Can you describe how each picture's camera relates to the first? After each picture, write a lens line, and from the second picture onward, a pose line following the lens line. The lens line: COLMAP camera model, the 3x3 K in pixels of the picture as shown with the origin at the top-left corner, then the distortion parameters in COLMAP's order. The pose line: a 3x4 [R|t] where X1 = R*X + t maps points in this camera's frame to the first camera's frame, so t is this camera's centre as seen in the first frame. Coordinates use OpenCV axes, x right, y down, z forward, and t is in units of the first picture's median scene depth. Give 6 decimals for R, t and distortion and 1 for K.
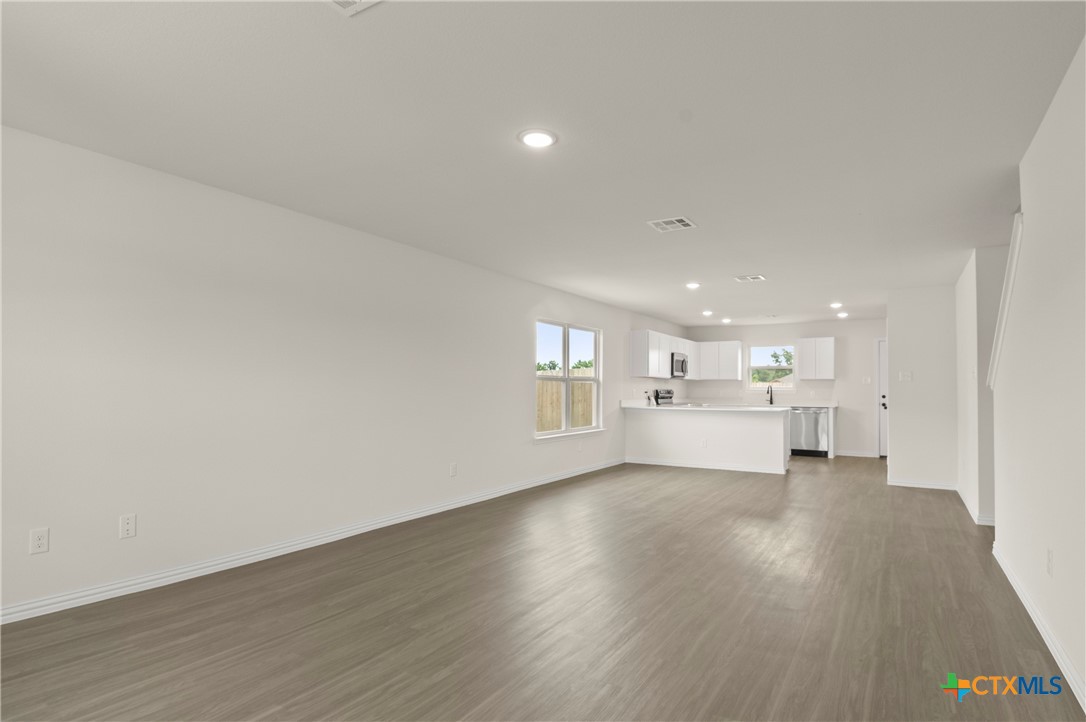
lens RADIAL K [[578.7, 0, 555.3], [0, 578.7, 375.3], [0, 0, 1]] dist [-0.006001, -0.010757]
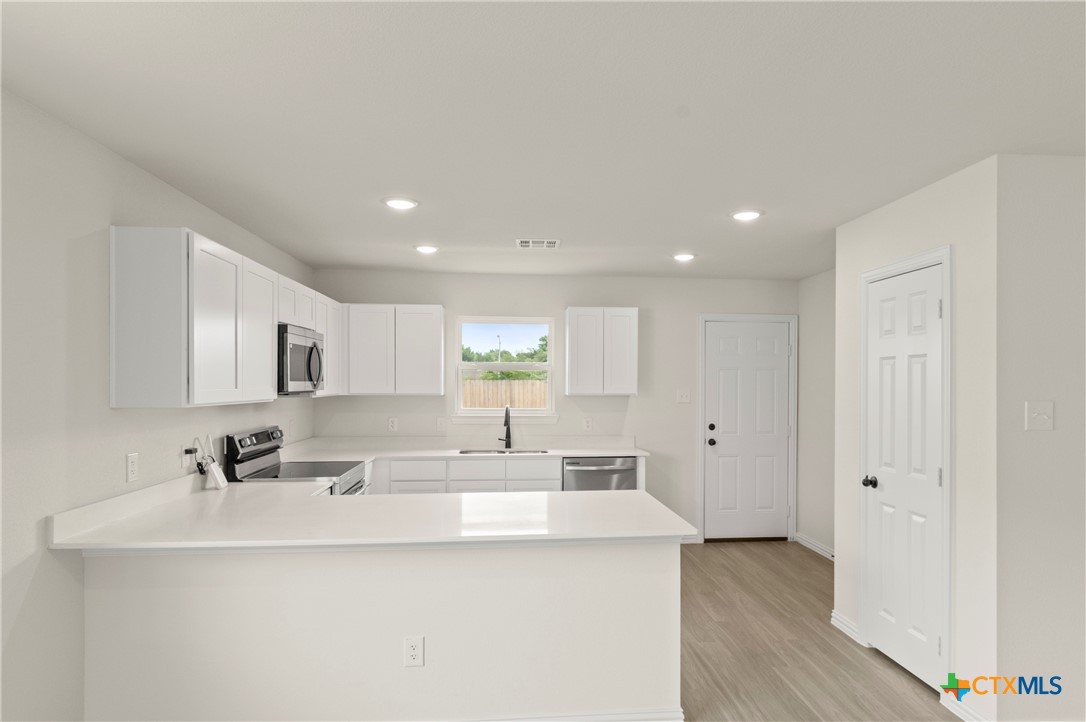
lens RADIAL K [[646.6, 0, 568.7], [0, 646.6, 387.5], [0, 0, 1]] dist [0.002276, -0.009353]
pose [[0.799890, -0.010551, 0.600054, 0.111943], [-0.012071, 0.999360, 0.033664, -0.017173], [-0.600025, -0.034171, 0.799251, 0.606471]]
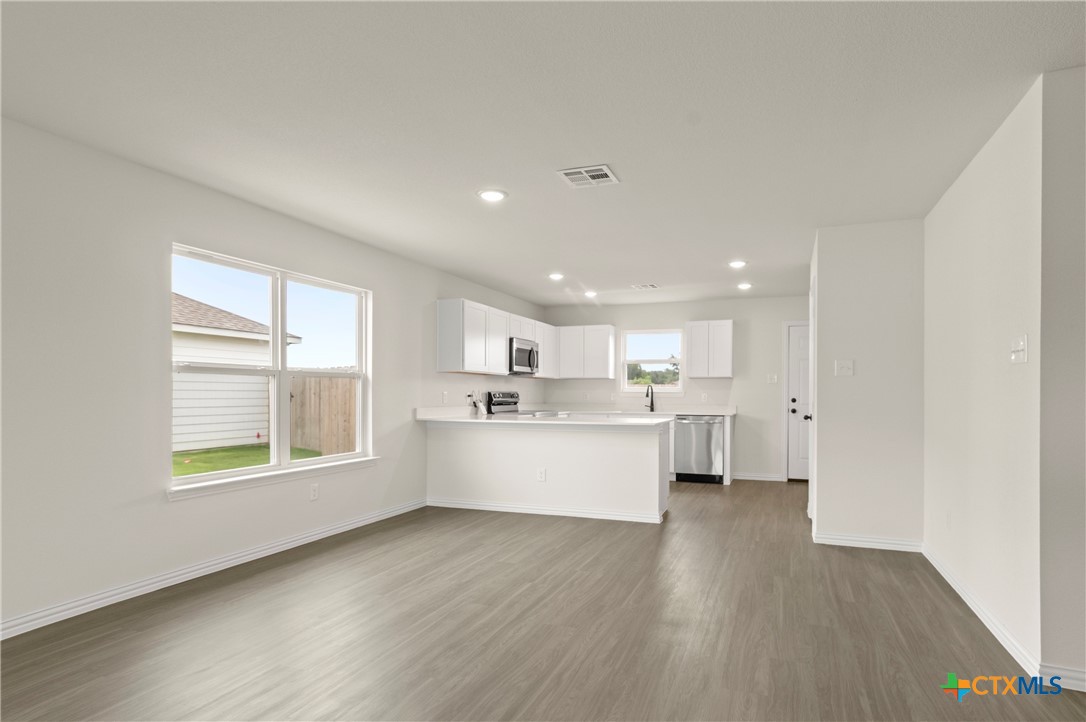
lens RADIAL K [[586.6, 0, 573.1], [0, 586.6, 400.1], [0, 0, 1]] dist [-0.000543, -0.001189]
pose [[0.981488, -0.005233, 0.191450, 0.142156], [-0.001569, 0.999374, 0.035357, 0.009950], [-0.191515, -0.035003, 0.980865, 0.307359]]
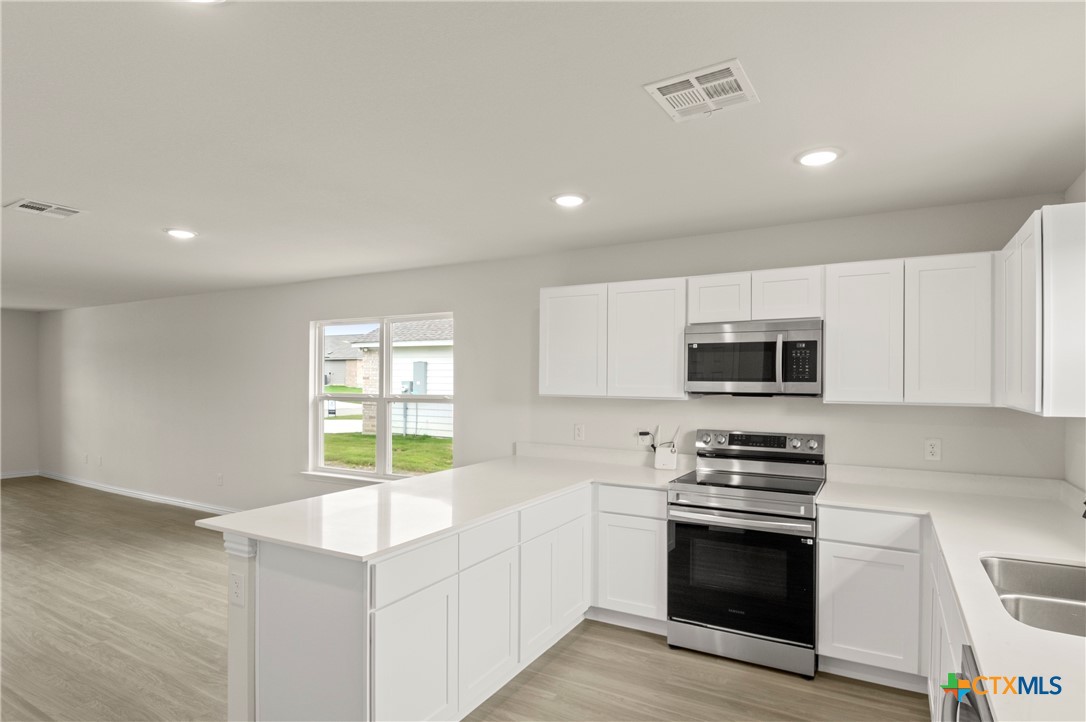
lens RADIAL K [[578.7, 0, 553.9], [0, 578.7, 362.3], [0, 0, 1]] dist [-0.006001, -0.010757]
pose [[0.029616, -0.034926, -0.998951, 0.544567], [0.018294, 0.999241, -0.034394, -0.006961], [0.999394, -0.017256, 0.030233, 0.914023]]
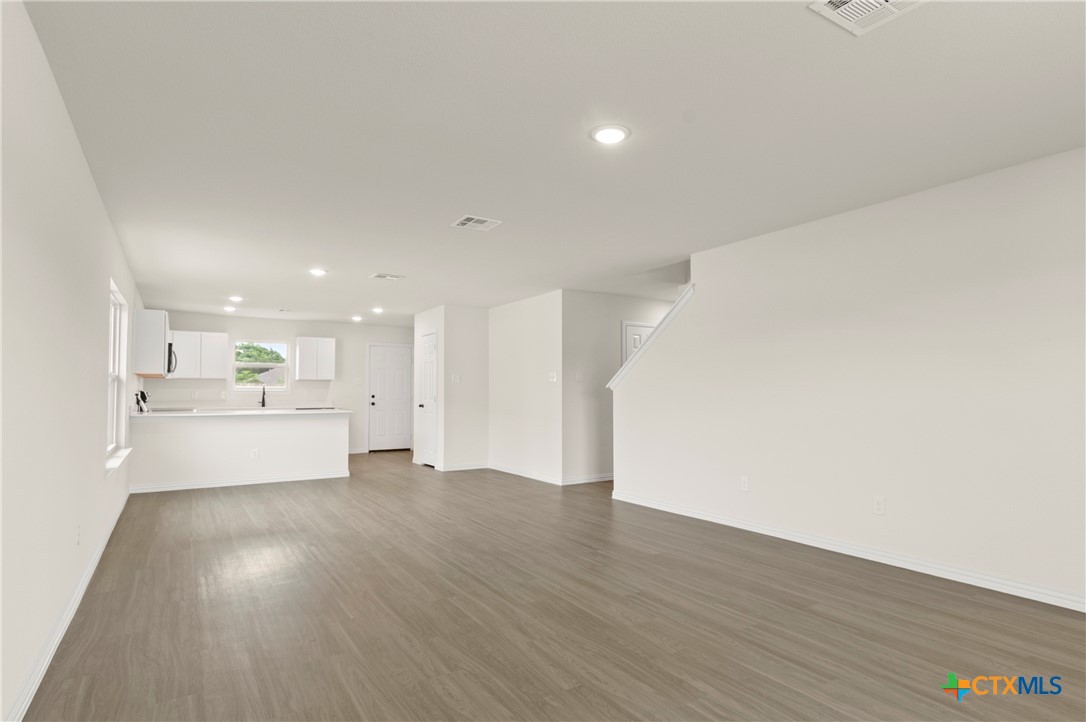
lens RADIAL K [[586.6, 0, 578.2], [0, 586.6, 378.4], [0, 0, 1]] dist [-0.000543, -0.001189]
pose [[0.417082, 0.015761, 0.908732, -0.278520], [-0.020277, 0.999762, -0.008033, 0.003699], [-0.908643, -0.015076, 0.417302, 0.182244]]
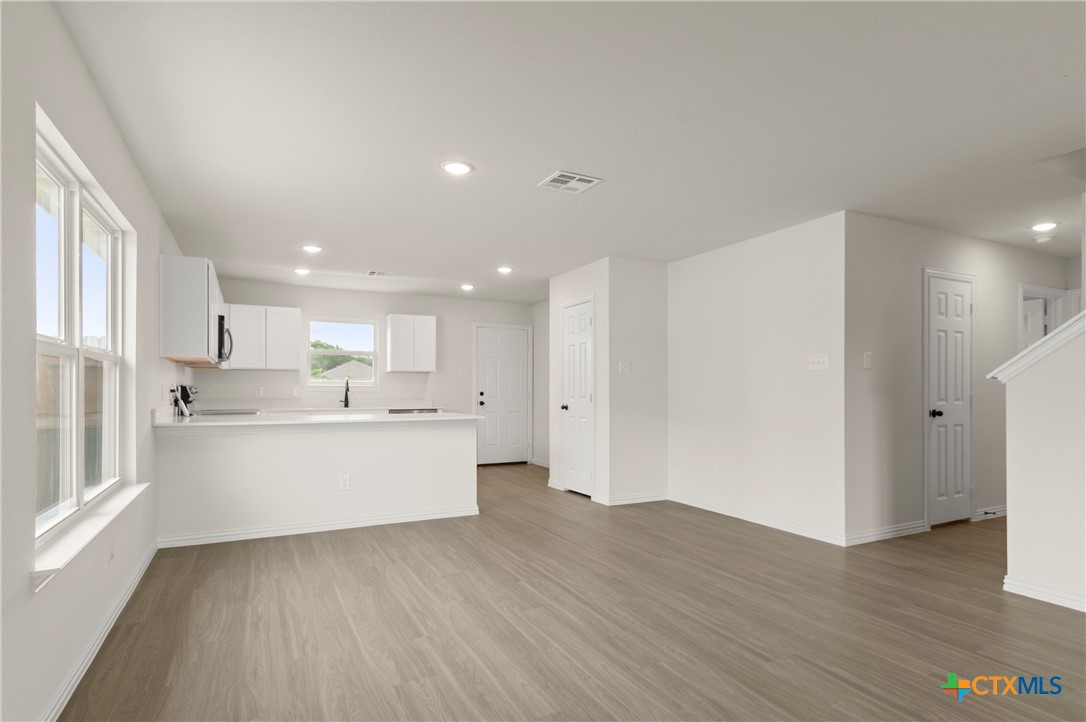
lens RADIAL K [[586.6, 0, 573.2], [0, 586.6, 389.6], [0, 0, 1]] dist [-0.000543, -0.001189]
pose [[0.504858, -0.006829, 0.863175, -0.095445], [-0.018315, 0.999659, 0.018621, 0.012810], [-0.863008, -0.025210, 0.504561, 0.456192]]
